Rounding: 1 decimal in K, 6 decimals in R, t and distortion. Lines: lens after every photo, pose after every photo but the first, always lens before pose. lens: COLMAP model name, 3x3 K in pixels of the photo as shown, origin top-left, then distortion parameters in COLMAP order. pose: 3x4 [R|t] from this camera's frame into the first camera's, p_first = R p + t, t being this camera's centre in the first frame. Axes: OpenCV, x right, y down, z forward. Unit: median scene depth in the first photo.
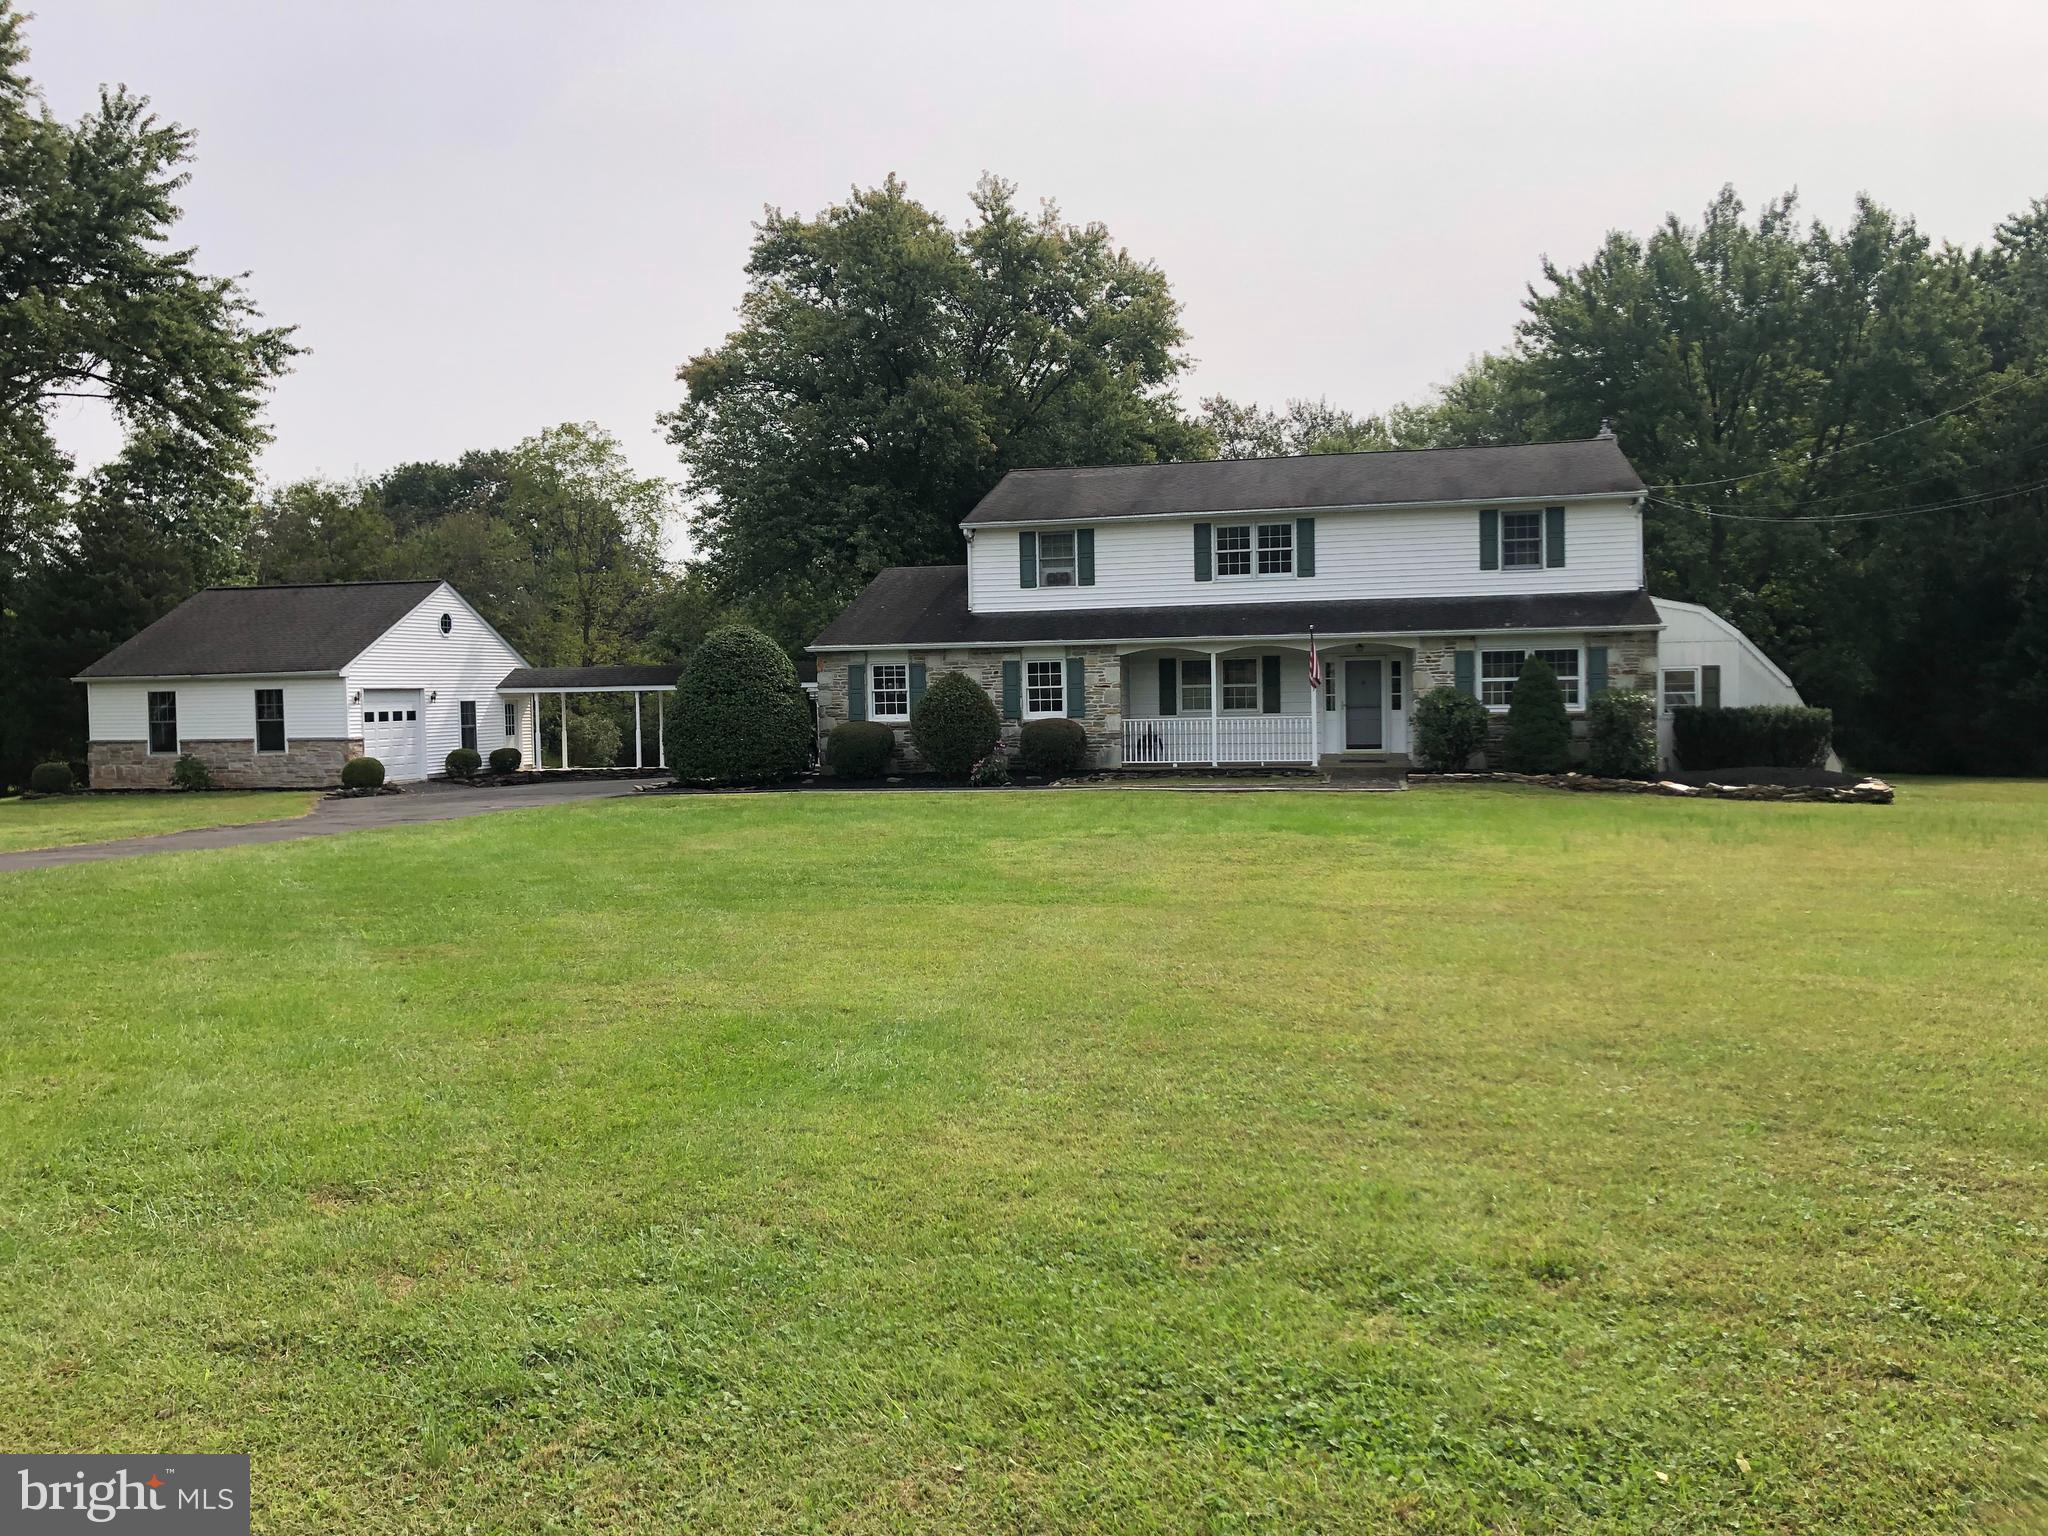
lens RADIAL K [[1666.3, 0, 1003.4], [0, 1666.3, 769.1], [0, 0, 1]] dist [0.050583, -0.066303]
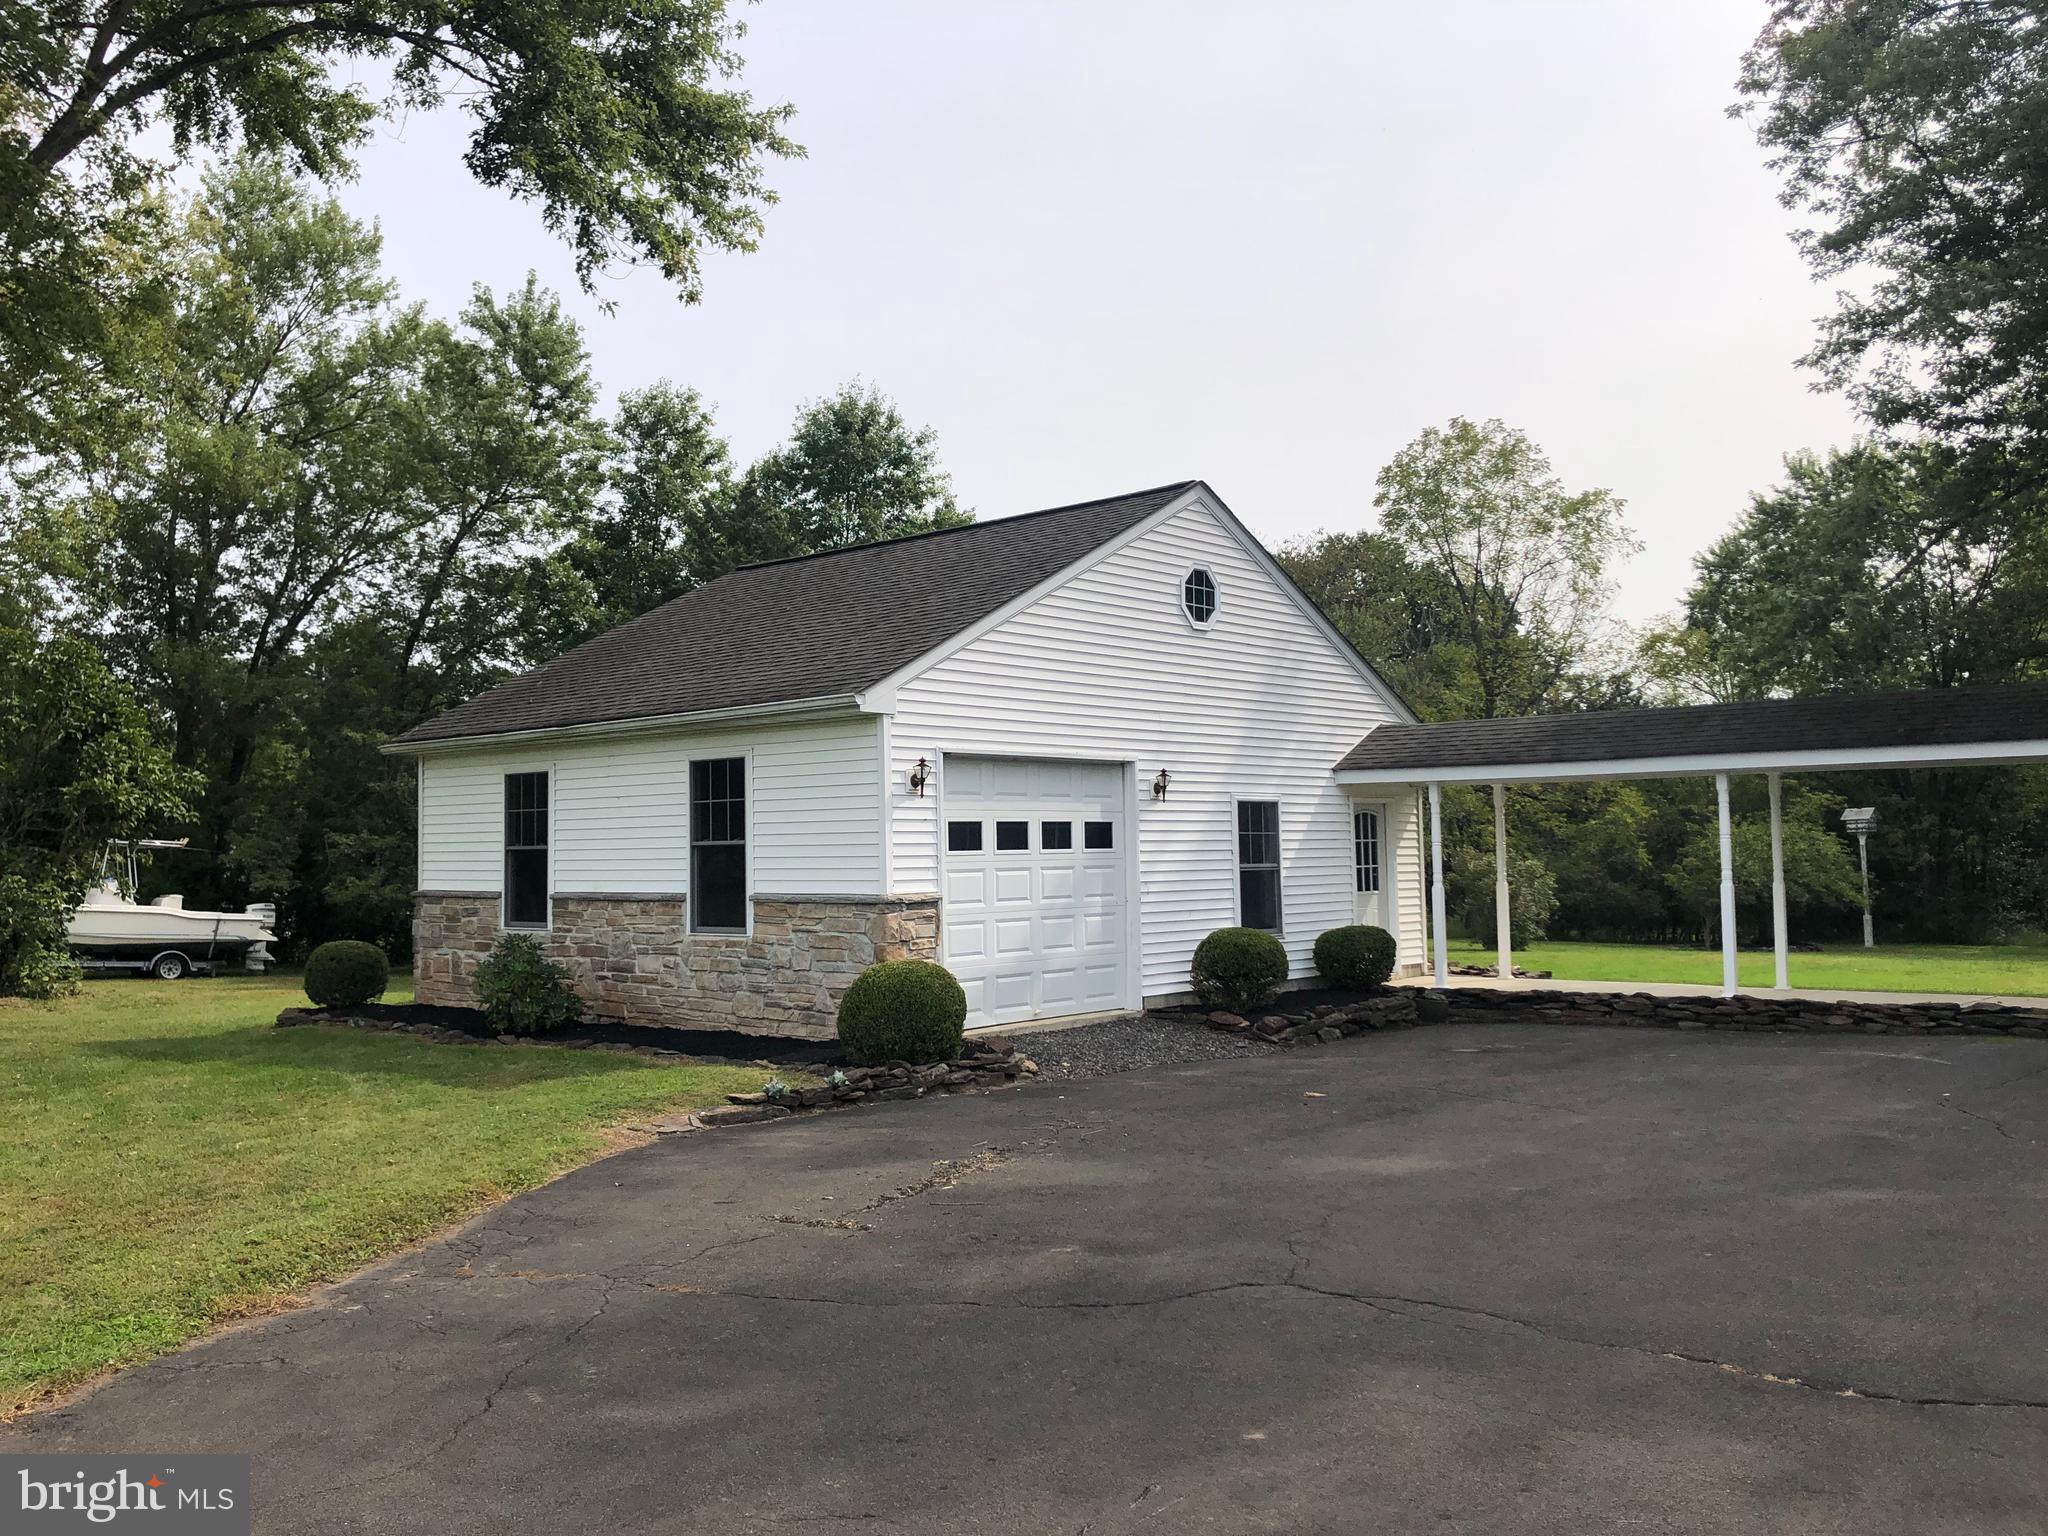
lens RADIAL K [[1666.3, 0, 987.8], [0, 1666.3, 681.2], [0, 0, 1]] dist [0.050583, -0.066303]
pose [[0.868629, -0.045031, -0.493412, -0.218159], [-0.023395, 0.991023, -0.131632, -0.018769], [0.494910, 0.125883, 0.859778, 0.756239]]
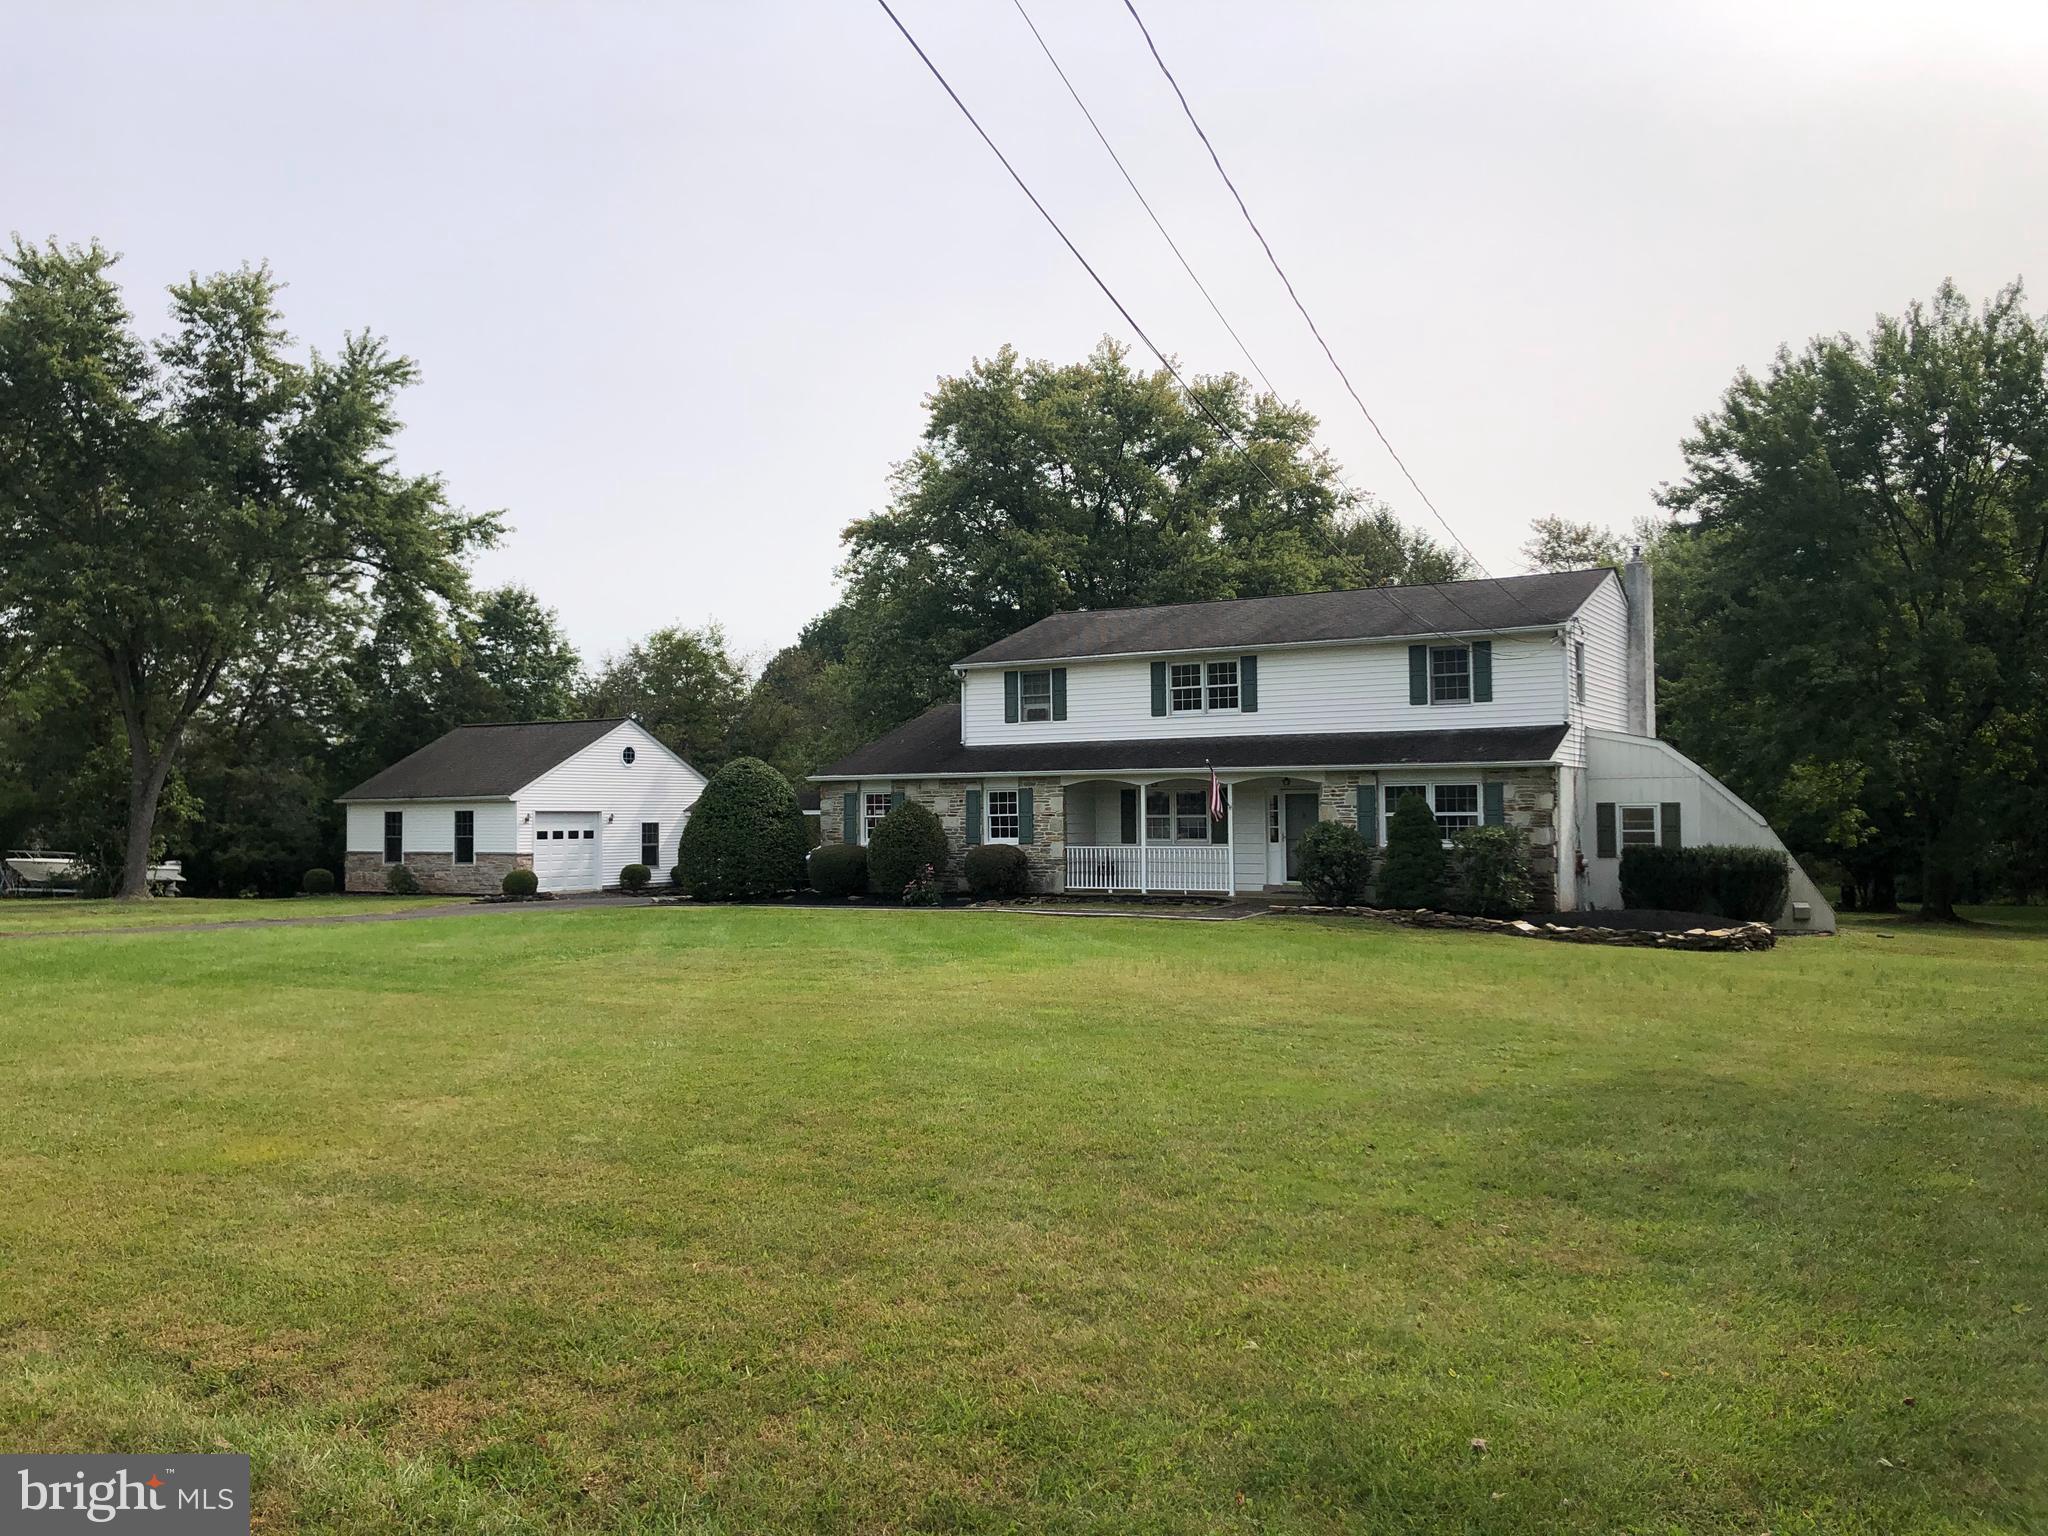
lens RADIAL K [[1666.3, 0, 1010.1], [0, 1666.3, 758.0], [0, 0, 1]] dist [0.050583, -0.066303]
pose [[0.952849, 0.000570, -0.303443, 0.311277], [-0.024828, 0.996792, -0.076093, -0.004217], [0.302426, 0.080039, 0.949806, -0.018064]]
